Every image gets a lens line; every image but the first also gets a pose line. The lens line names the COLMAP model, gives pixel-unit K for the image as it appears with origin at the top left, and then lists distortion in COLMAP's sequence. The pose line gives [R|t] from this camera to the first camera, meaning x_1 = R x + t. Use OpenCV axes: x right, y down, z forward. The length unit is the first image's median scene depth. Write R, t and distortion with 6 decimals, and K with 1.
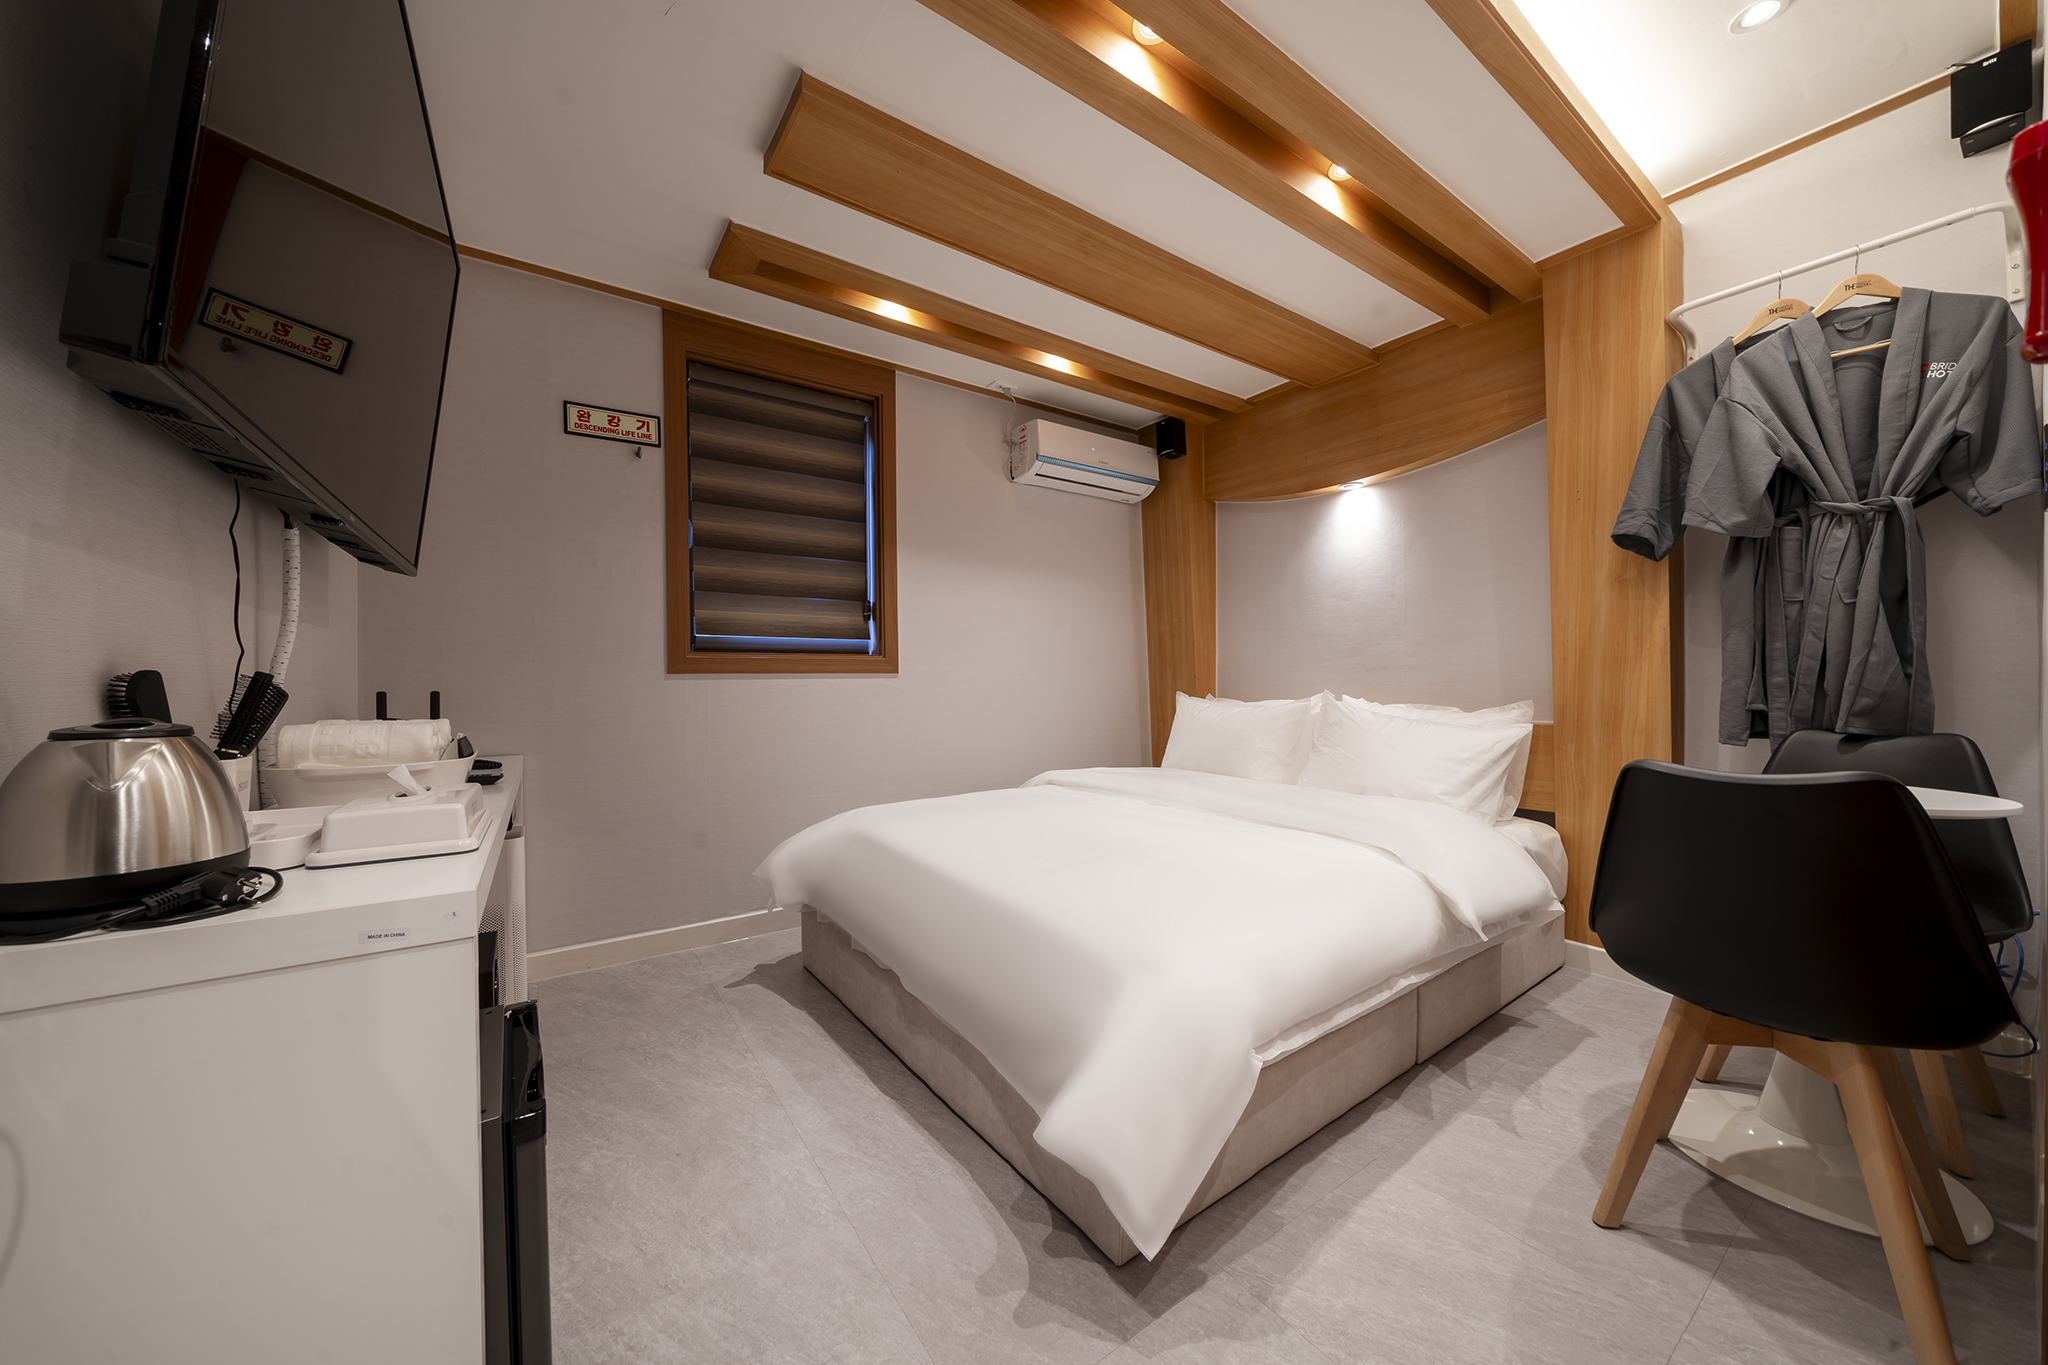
lens RADIAL K [[698.2, 0, 1020.1], [0, 698.2, 689.3], [0, 0, 1]] dist [-0.006532, -0.000136]
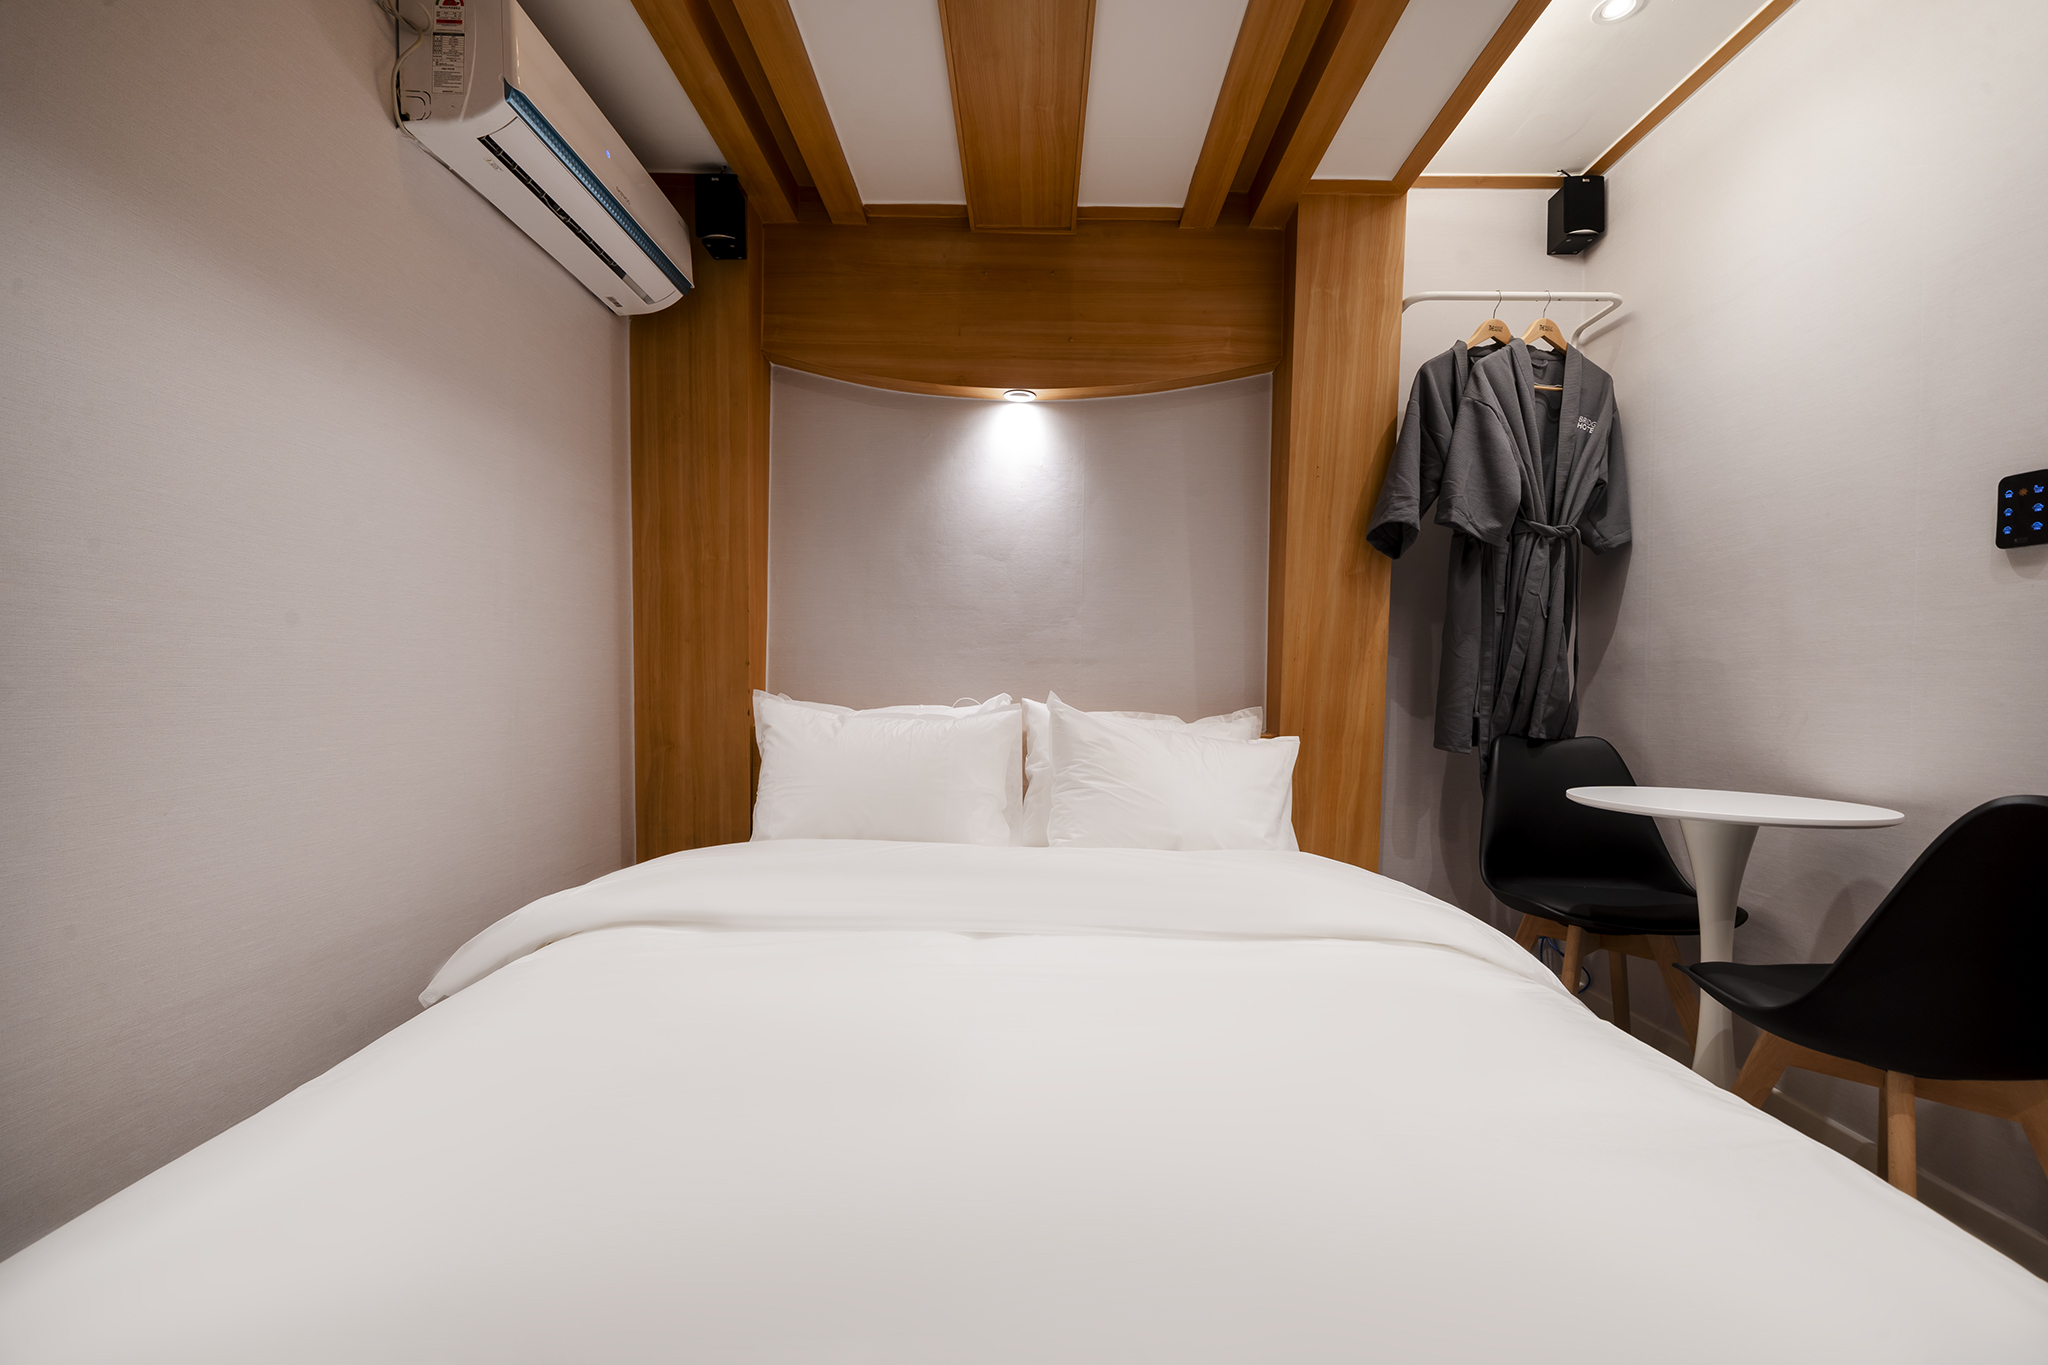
lens RADIAL K [[835.6, 0, 1016.6], [0, 835.6, 688.7], [0, 0, 1]] dist [-0.000541, -0.000177]
pose [[0.586339, 0.011330, 0.809987, -0.252796], [-0.015762, 0.999872, -0.002576, 0.001130], [-0.809912, -0.011257, 0.586443, 0.664936]]
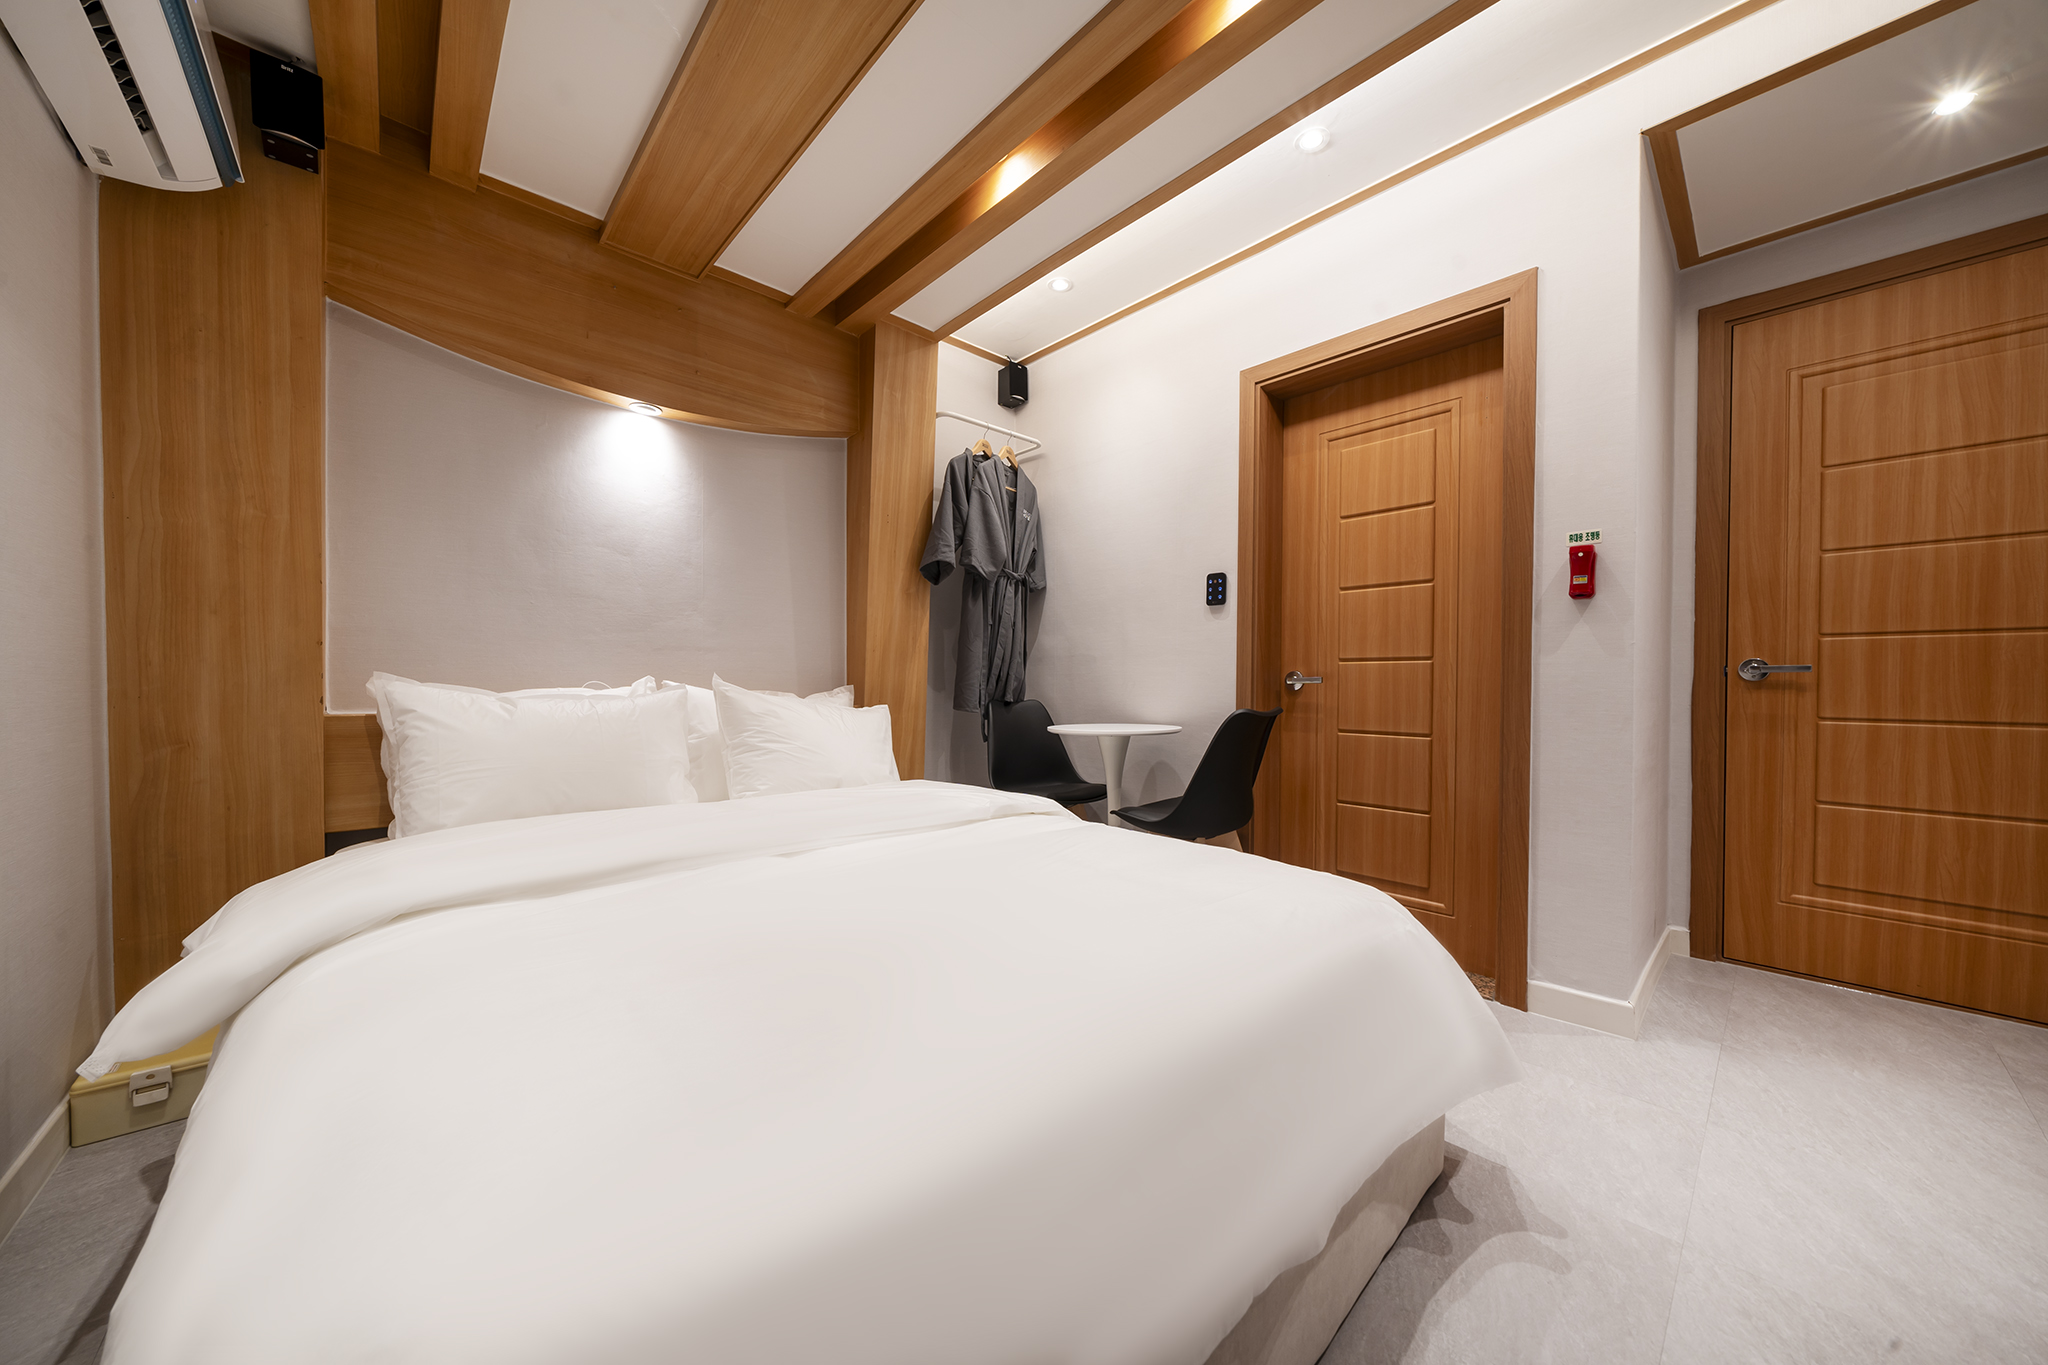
lens RADIAL K [[698.2, 0, 1020.1], [0, 698.2, 689.3], [0, 0, 1]] dist [-0.006532, -0.000136]
pose [[-0.127296, 0.000183, 0.991865, -0.438127], [0.002199, 0.999998, 0.000097, 0.023025], [-0.991862, 0.002194, -0.127296, 0.893022]]
